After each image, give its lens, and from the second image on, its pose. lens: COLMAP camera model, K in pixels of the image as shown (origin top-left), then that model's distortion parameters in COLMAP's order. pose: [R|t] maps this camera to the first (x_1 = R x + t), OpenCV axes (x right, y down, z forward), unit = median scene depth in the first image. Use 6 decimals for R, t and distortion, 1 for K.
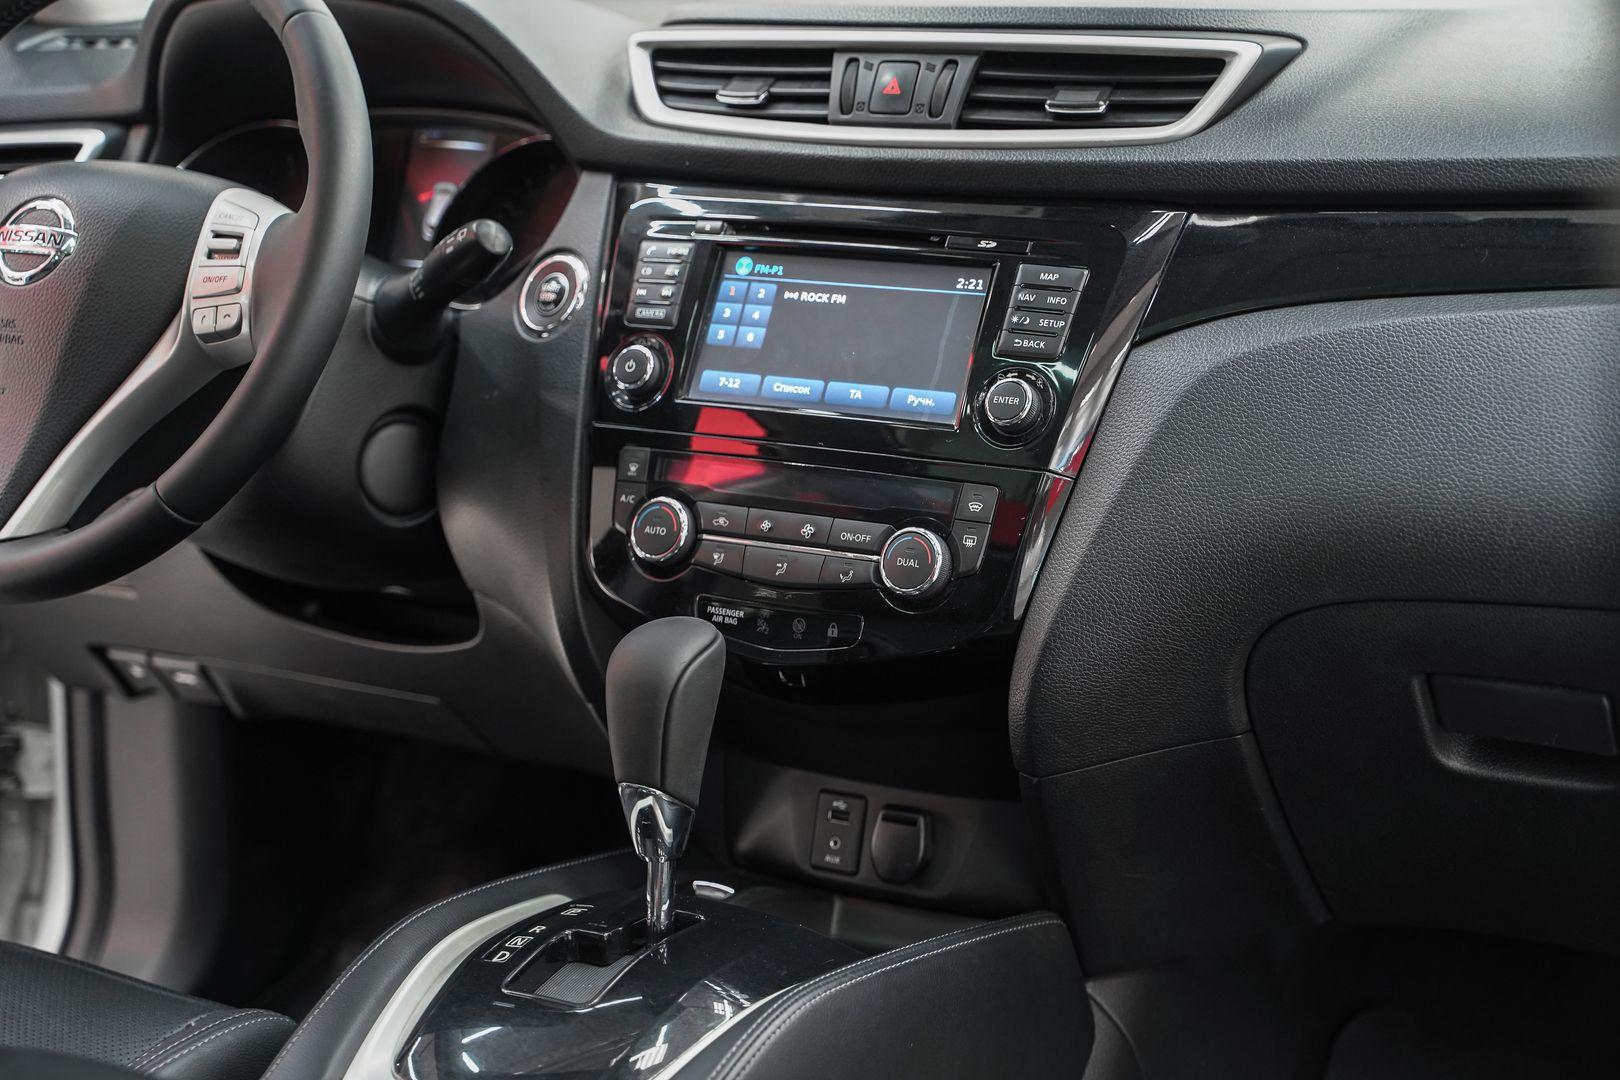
lens RADIAL K [[2841.8, 0, 812.5], [0, 2841.8, 540.0], [0, 0, 1]] dist [0.219961, 0.000000]
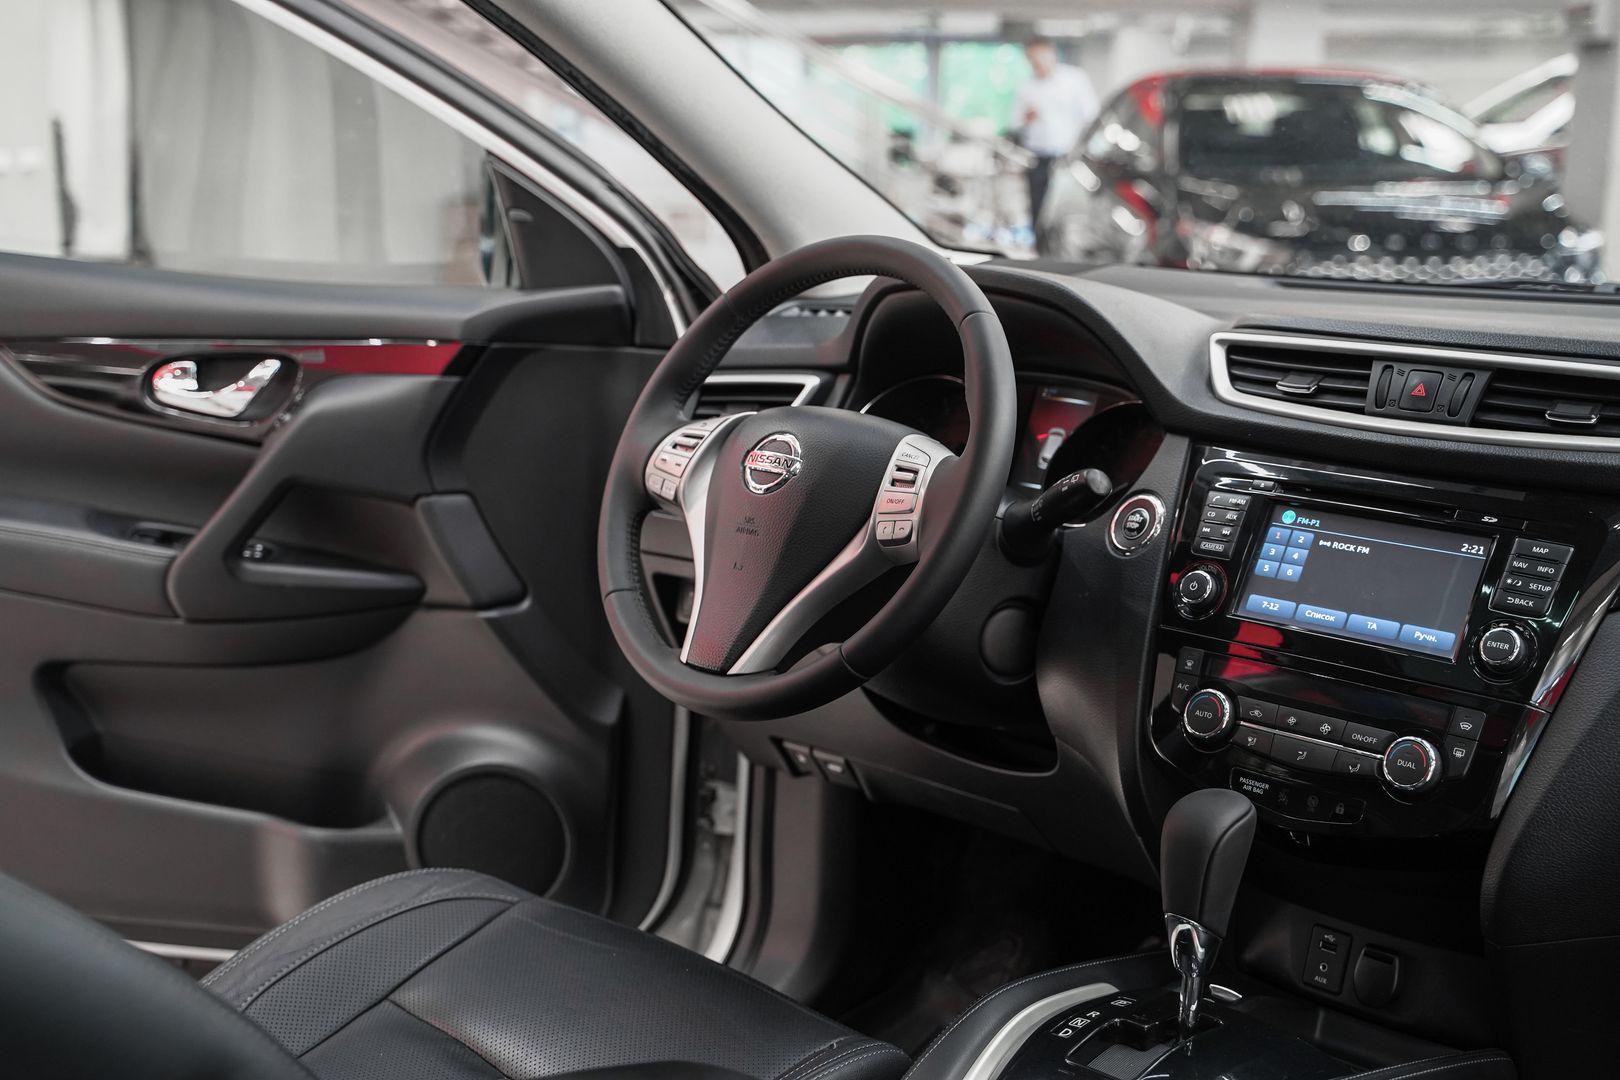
lens RADIAL K [[2108.2, 0, 799.1], [0, 2108.2, 533.4], [0, 0, 1]] dist [0.065142, 0.000000]
pose [[0.972311, 0.080665, -0.219326, -0.029309], [-0.090442, 0.995290, -0.034893, -0.034950], [0.215479, 0.053763, 0.975027, 0.006585]]
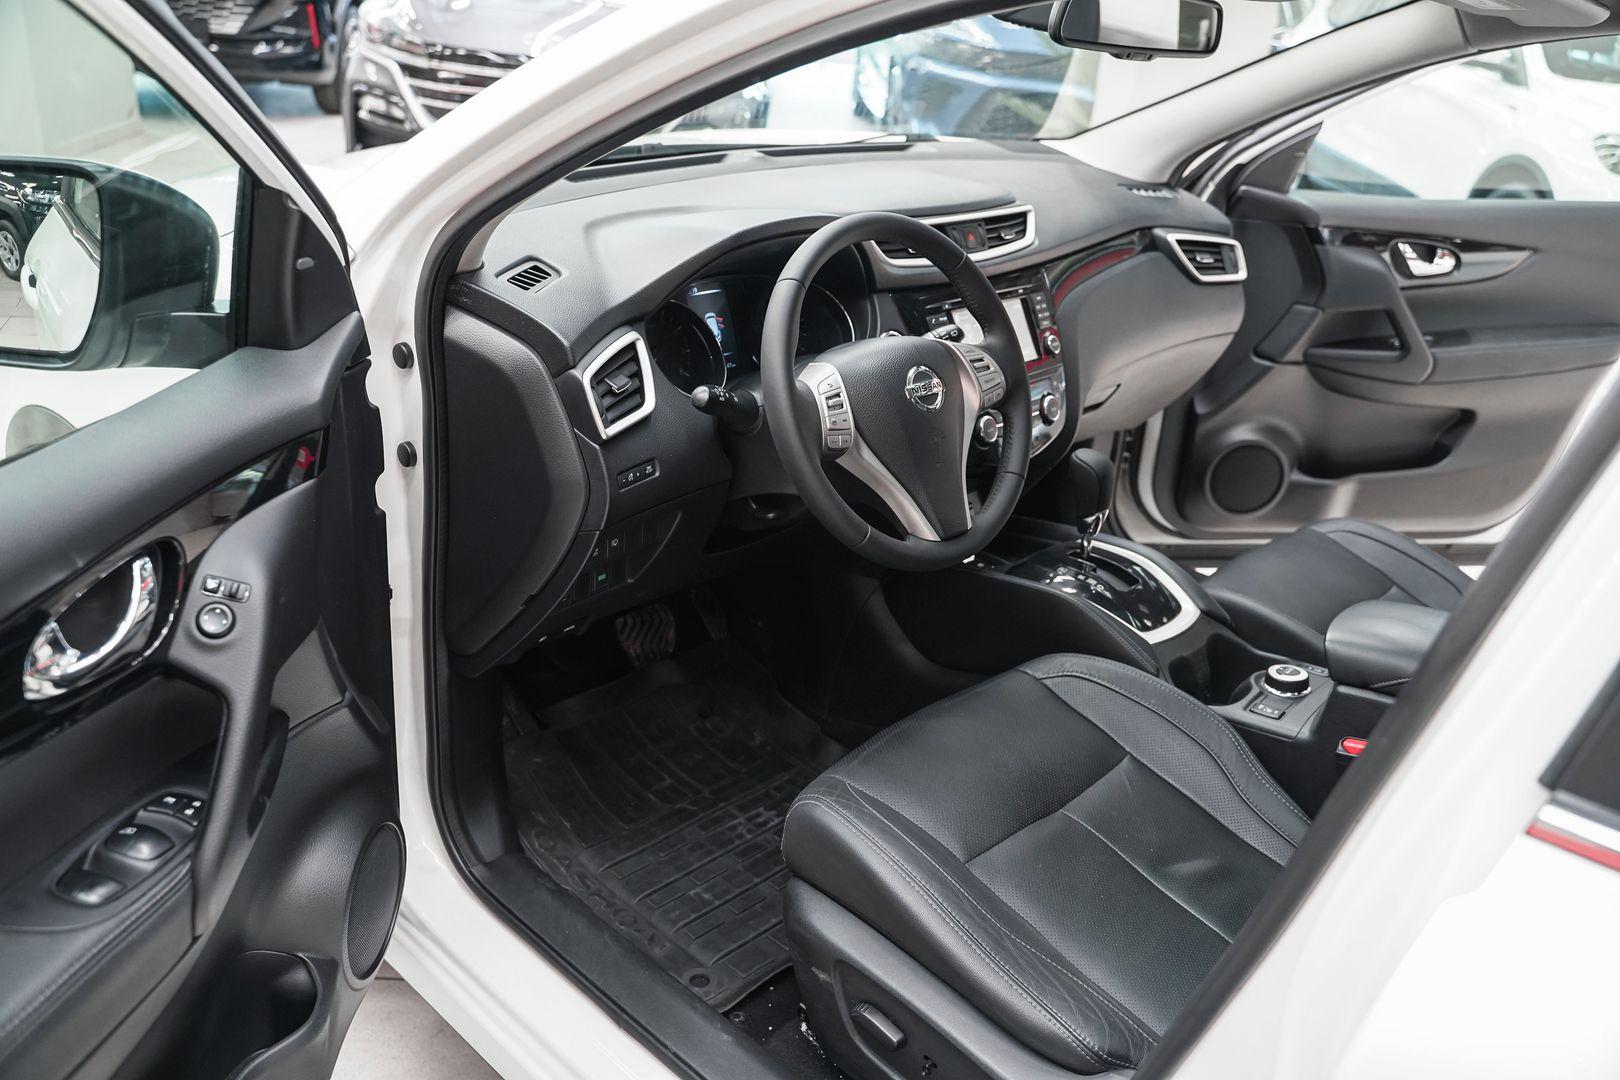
lens RADIAL K [[1310.1, 0, 808.0], [0, 1310.1, 543.8], [0, 0, 1]] dist [-0.110116, 0.081479]
pose [[0.217374, -0.382467, 0.898036, -1.149319], [0.139696, 0.922754, 0.359180, -0.343365], [-0.966040, 0.047375, 0.254011, 0.859518]]
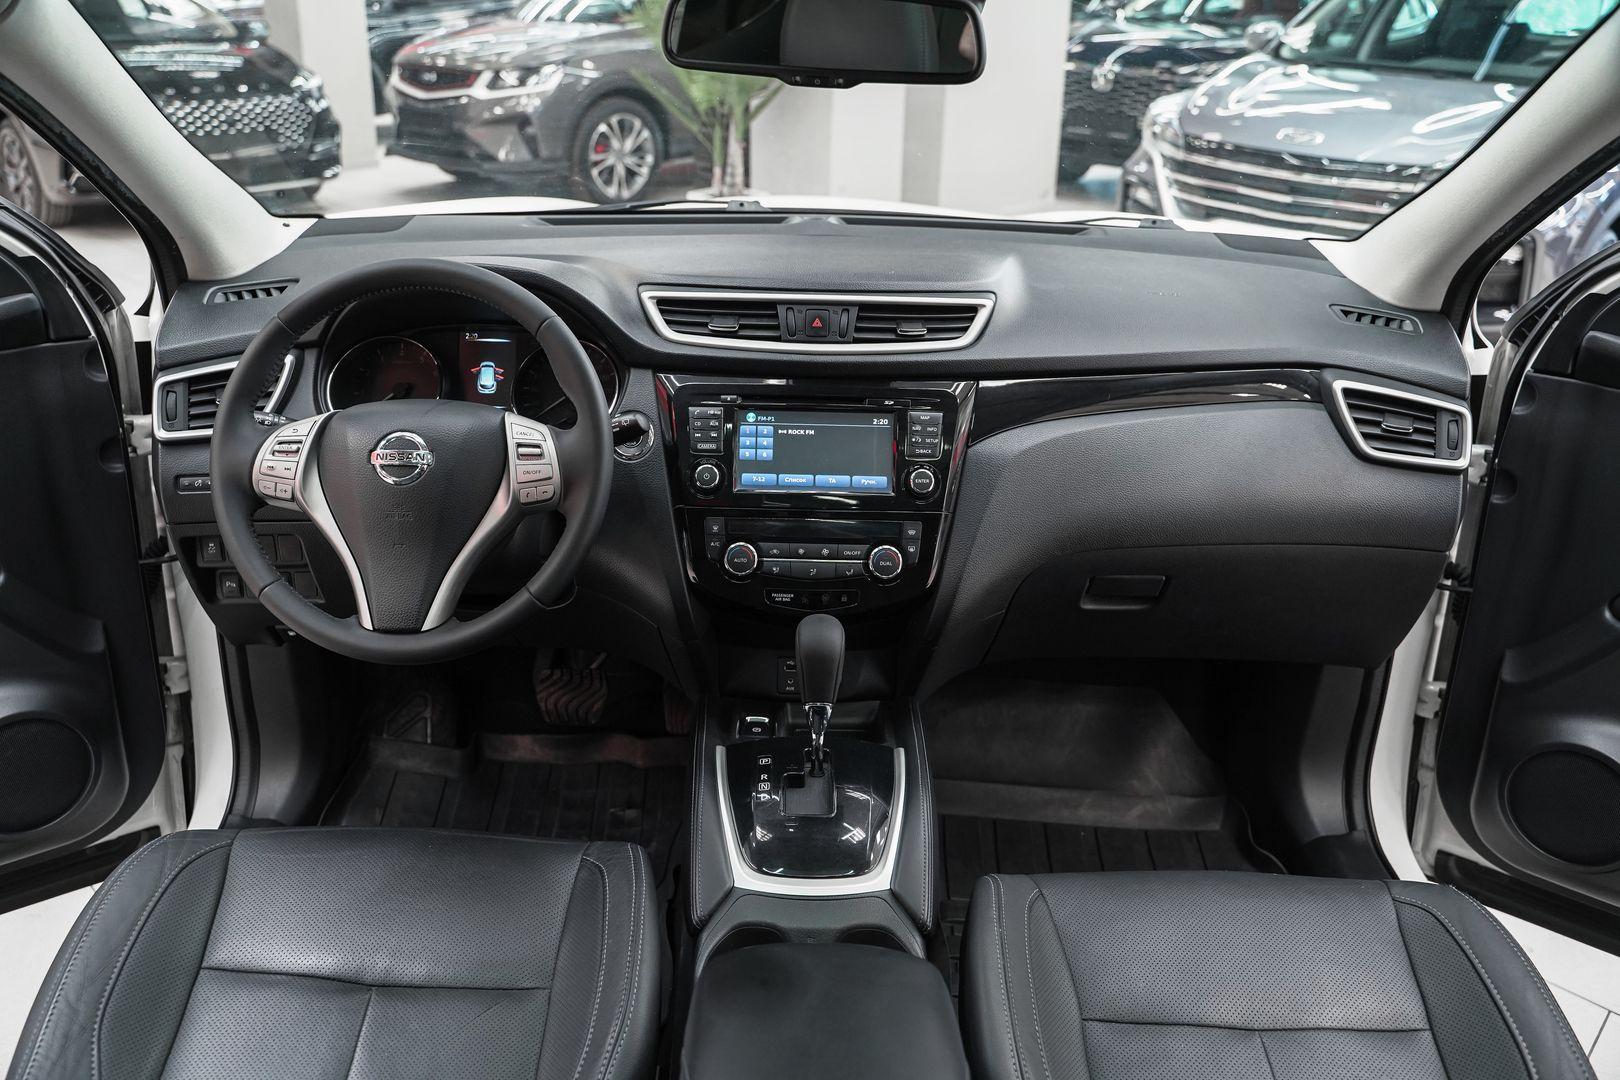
lens RADIAL K [[1310.1, 0, 796.3], [0, 1310.1, 541.3], [0, 0, 1]] dist [-0.110116, 0.081479]
pose [[0.856254, -0.168926, 0.488153, -0.459224], [0.082797, 0.977680, 0.193096, -0.186756], [-0.509876, -0.124921, 0.851129, 0.205396]]
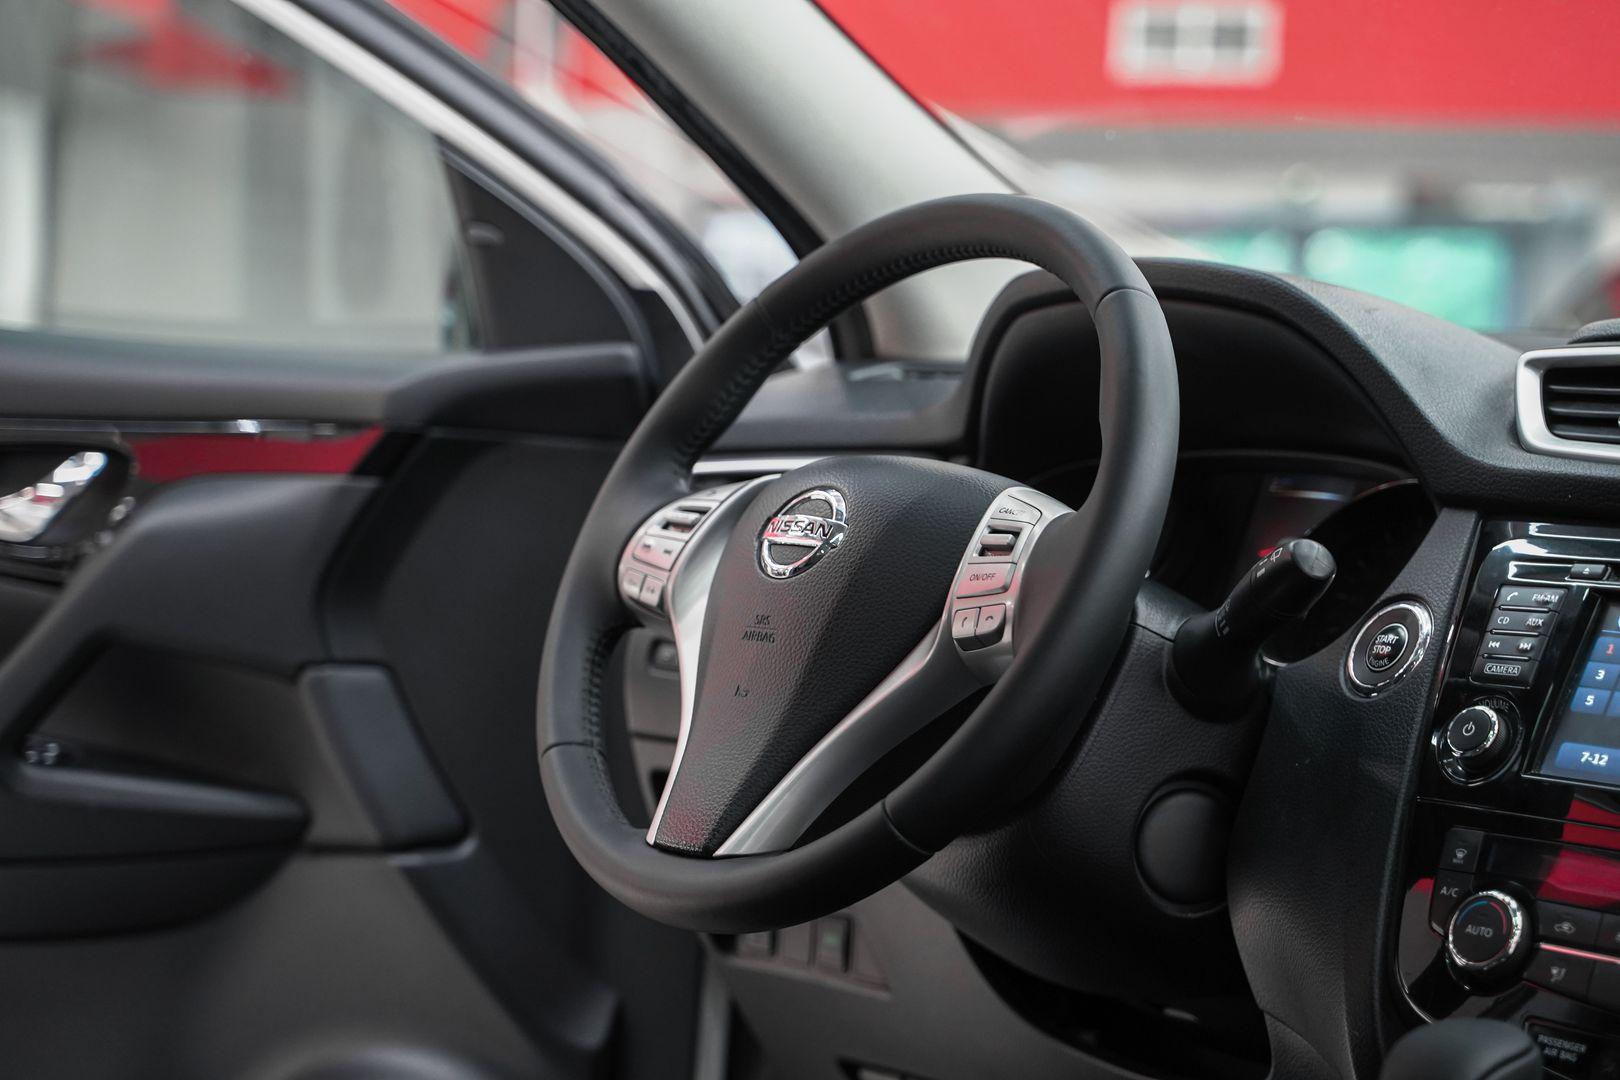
lens RADIAL K [[3367.4, 0, 809.0], [0, 3367.4, 537.4], [0, 0, 1]] dist [0.322772, 0.000000]
pose [[0.948059, 0.070796, -0.310116, 0.055311], [-0.128481, 0.977080, -0.169724, 0.074713], [0.290993, 0.200753, 0.935426, 0.029787]]
